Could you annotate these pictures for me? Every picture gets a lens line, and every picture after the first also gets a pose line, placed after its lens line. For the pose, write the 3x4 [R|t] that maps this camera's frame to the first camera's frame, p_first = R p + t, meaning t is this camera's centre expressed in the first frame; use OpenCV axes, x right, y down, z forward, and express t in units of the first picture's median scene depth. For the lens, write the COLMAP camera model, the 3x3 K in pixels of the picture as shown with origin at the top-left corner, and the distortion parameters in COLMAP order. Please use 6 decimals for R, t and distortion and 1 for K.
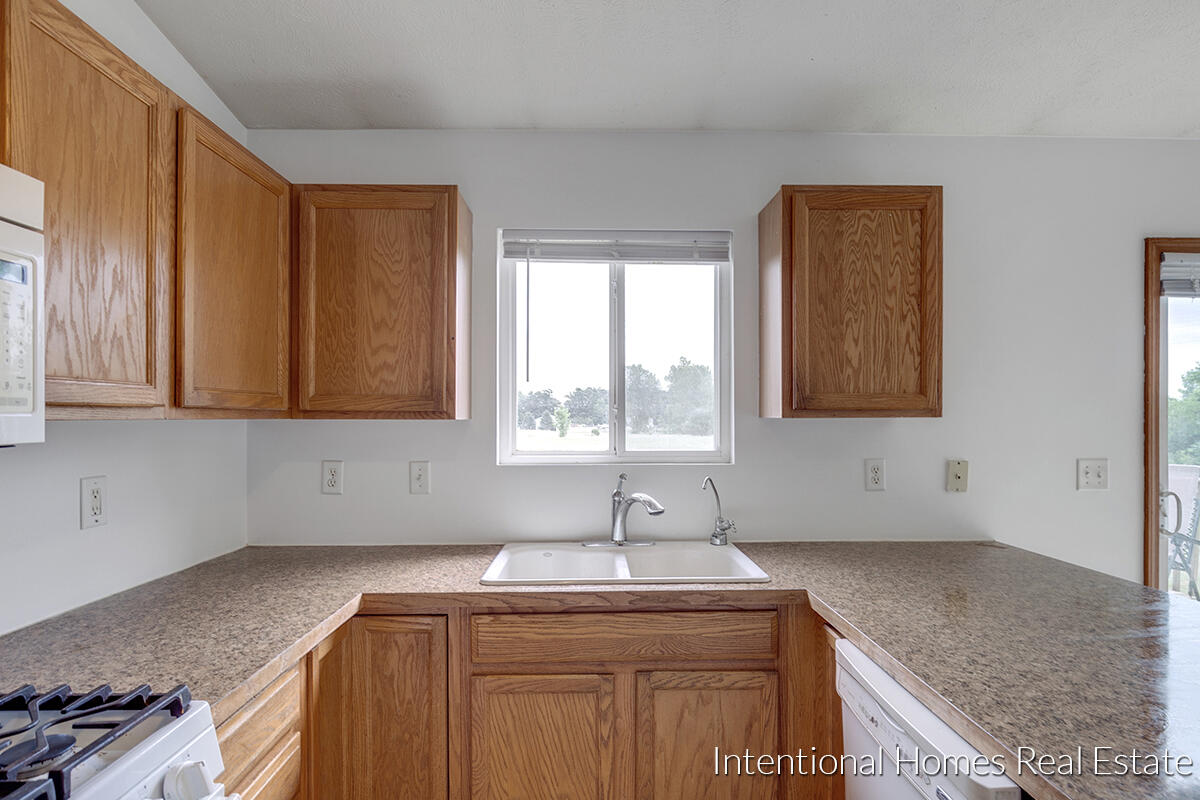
lens RADIAL K [[645.6, 0, 607.4], [0, 645.6, 419.1], [0, 0, 1]] dist [-0.007107, -0.000405]
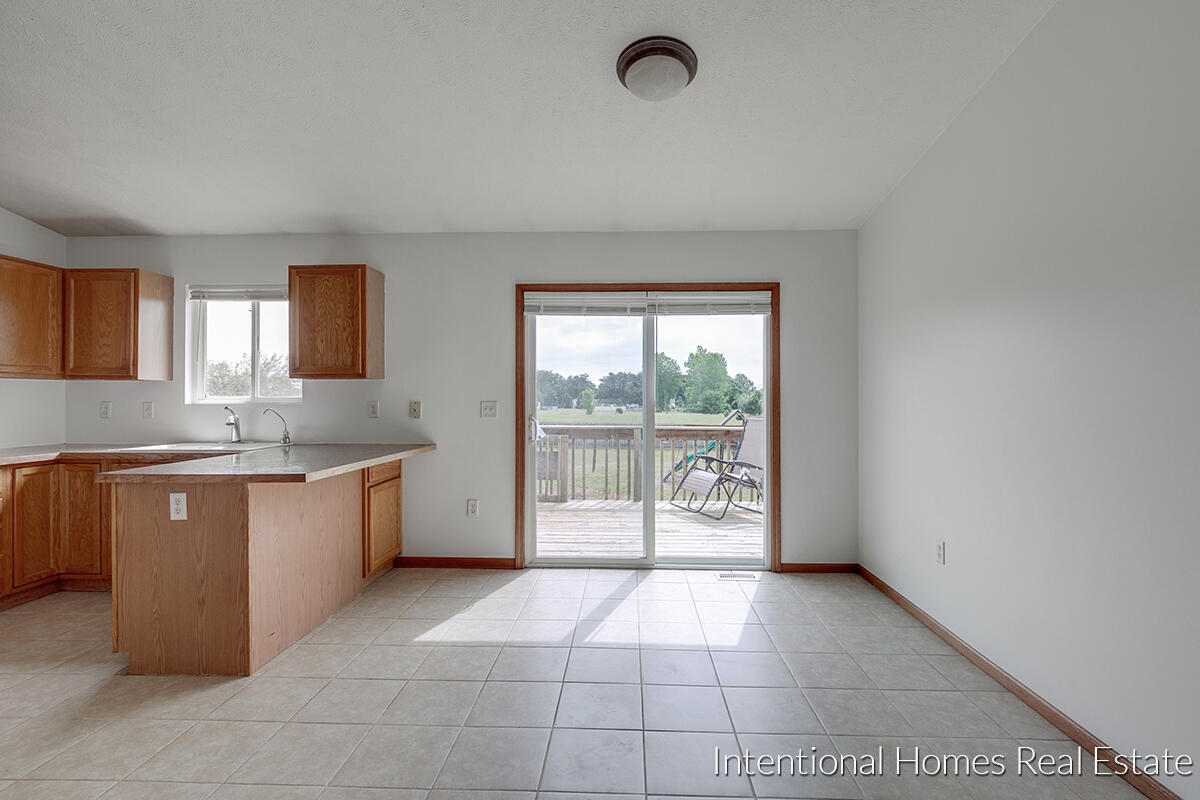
lens RADIAL K [[557.6, 0, 604.8], [0, 557.6, 395.8], [0, 0, 1]] dist [-0.005594, 0.001161]
pose [[0.998082, -0.000580, -0.061900, 1.400566], [0.000130, 0.999974, -0.007268, 0.067758], [0.061902, 0.007246, 0.998056, -0.716718]]
